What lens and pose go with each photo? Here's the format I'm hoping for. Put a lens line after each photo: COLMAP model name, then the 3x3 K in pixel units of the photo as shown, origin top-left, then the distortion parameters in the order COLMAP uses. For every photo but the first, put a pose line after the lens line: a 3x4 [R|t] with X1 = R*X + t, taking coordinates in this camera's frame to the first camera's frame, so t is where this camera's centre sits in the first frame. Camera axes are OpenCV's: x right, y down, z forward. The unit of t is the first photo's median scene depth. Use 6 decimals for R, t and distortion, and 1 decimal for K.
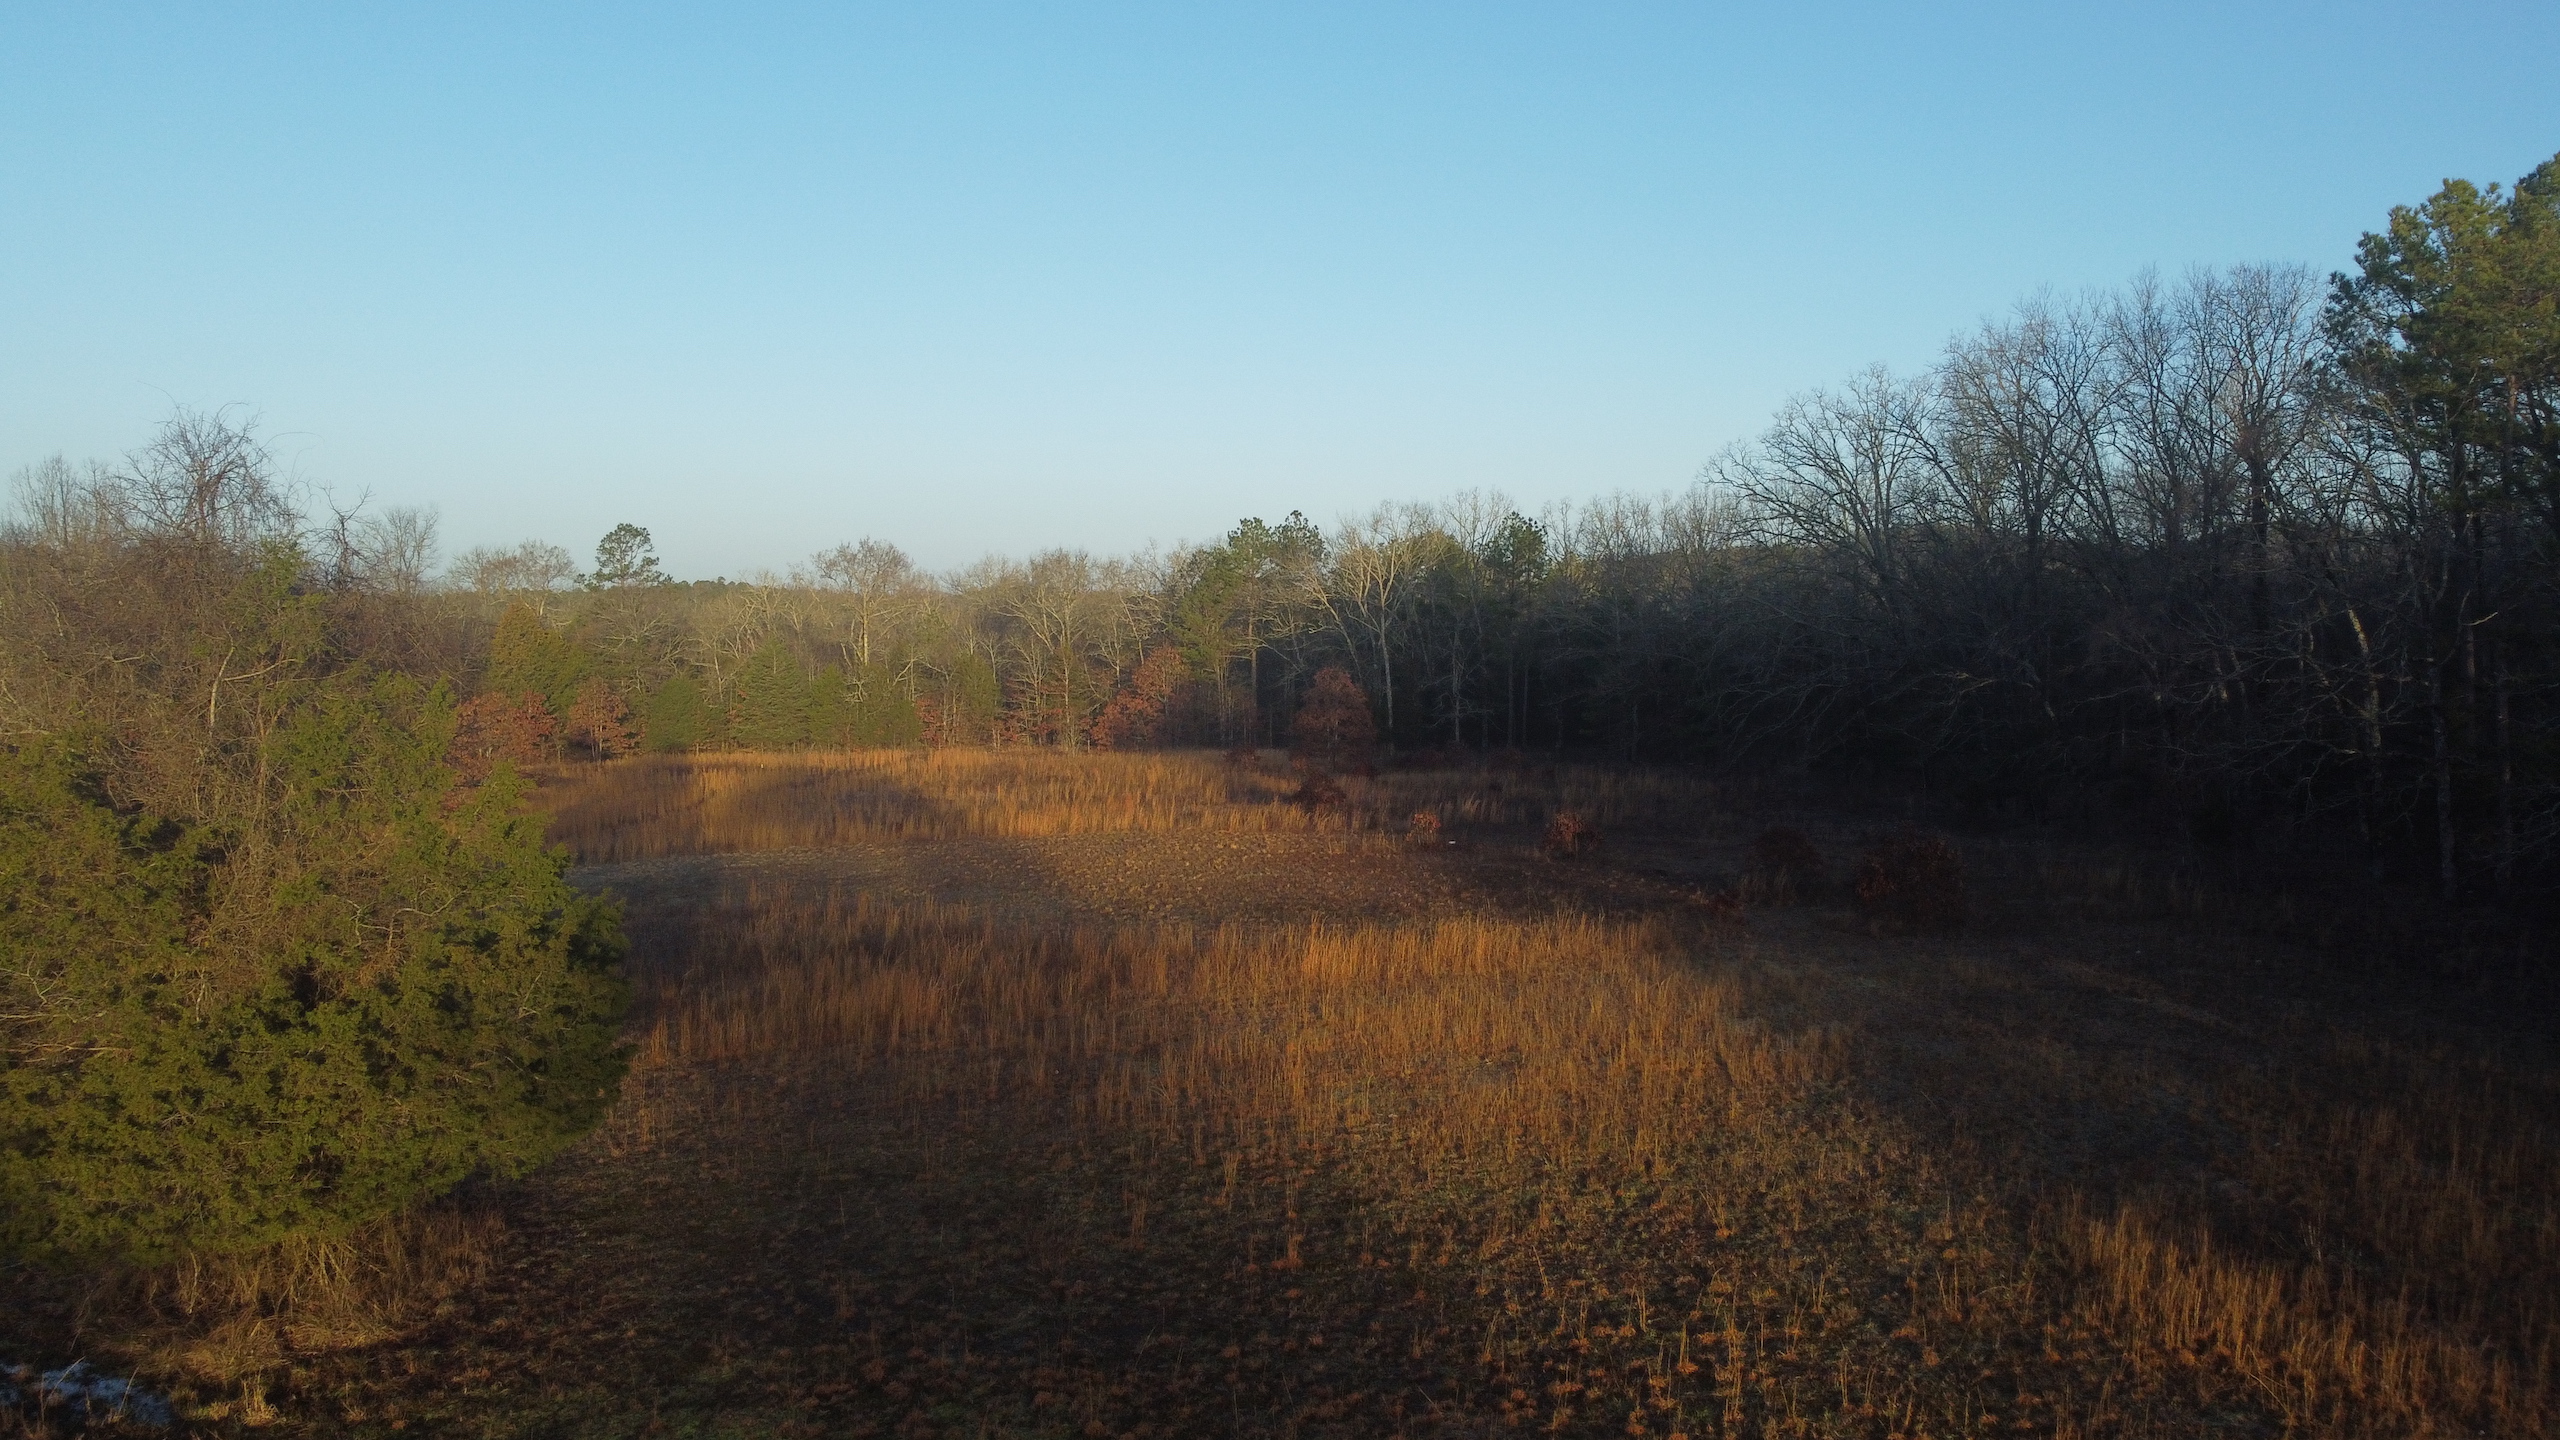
lens RADIAL K [[1938.1, 0, 1292.4], [0, 1938.1, 725.2], [0, 0, 1]] dist [-0.008108, 0.001594]
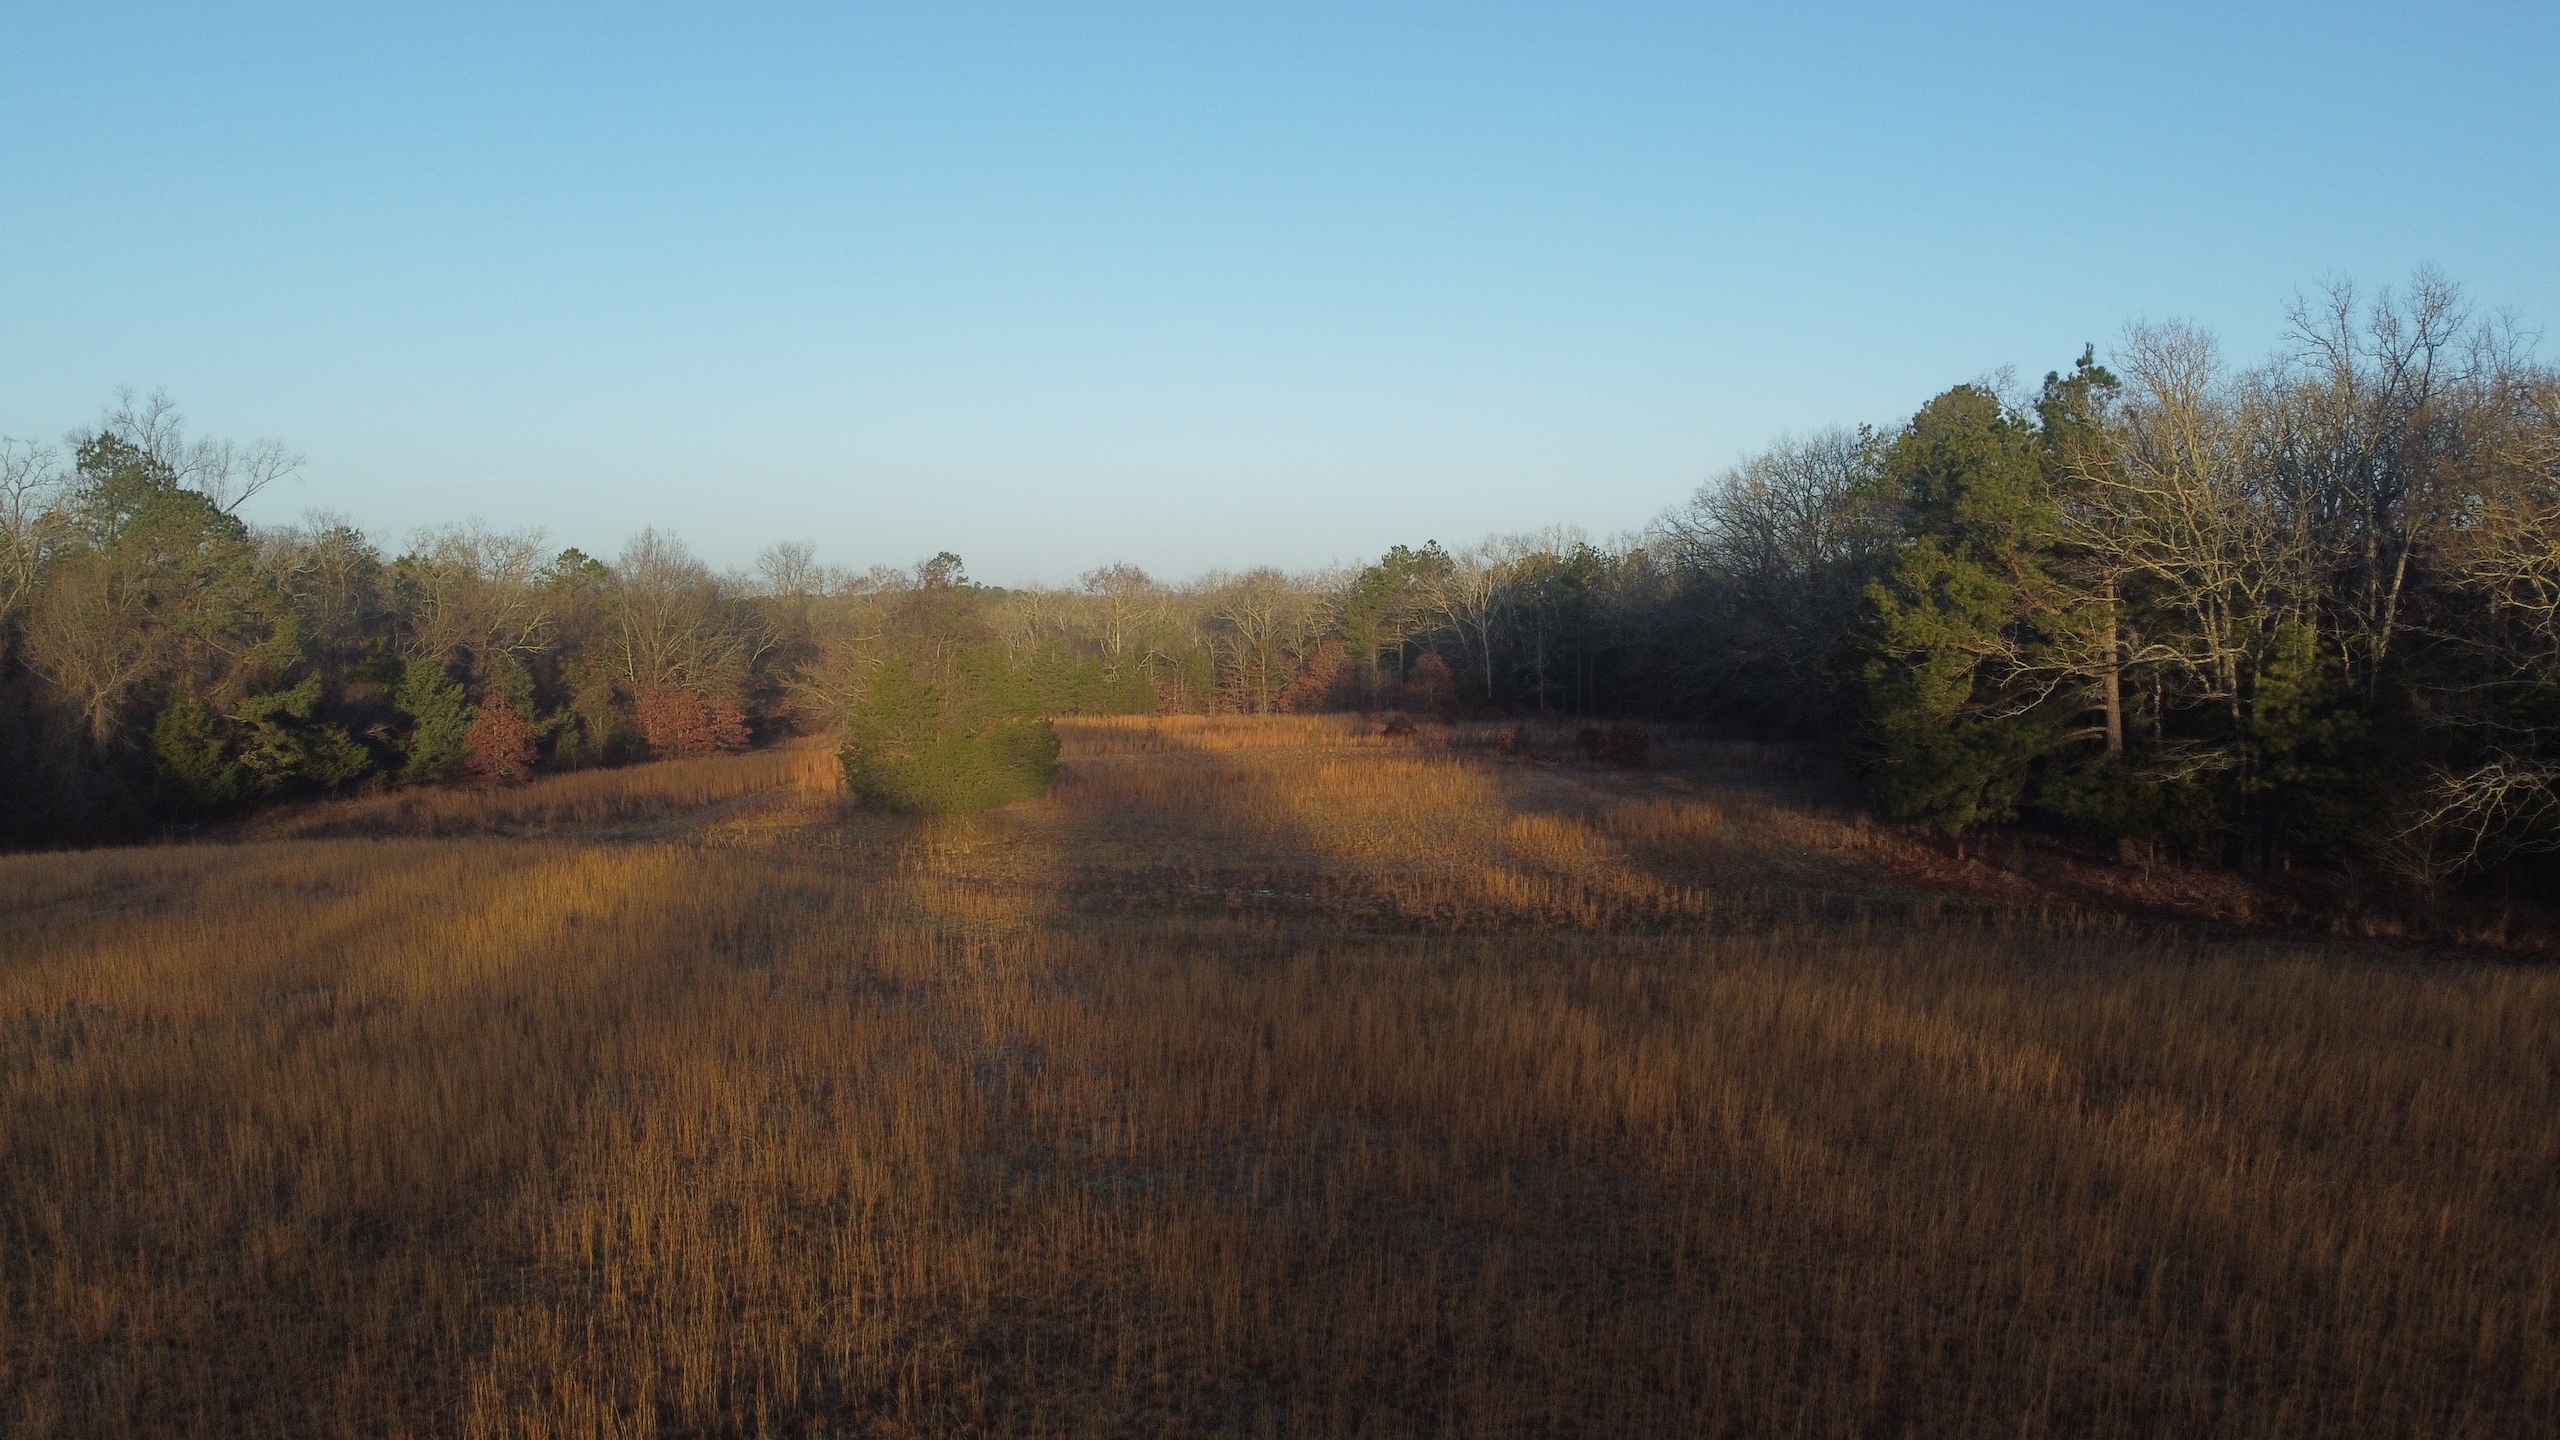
lens RADIAL K [[1938.1, 0, 1292.4], [0, 1938.1, 725.2], [0, 0, 1]] dist [-0.008108, 0.001594]
pose [[0.992602, 0.002393, -0.121388, 0.068935], [-0.002388, 0.999997, 0.000185, 0.018206], [0.121389, 0.000106, 0.992605, -0.347156]]
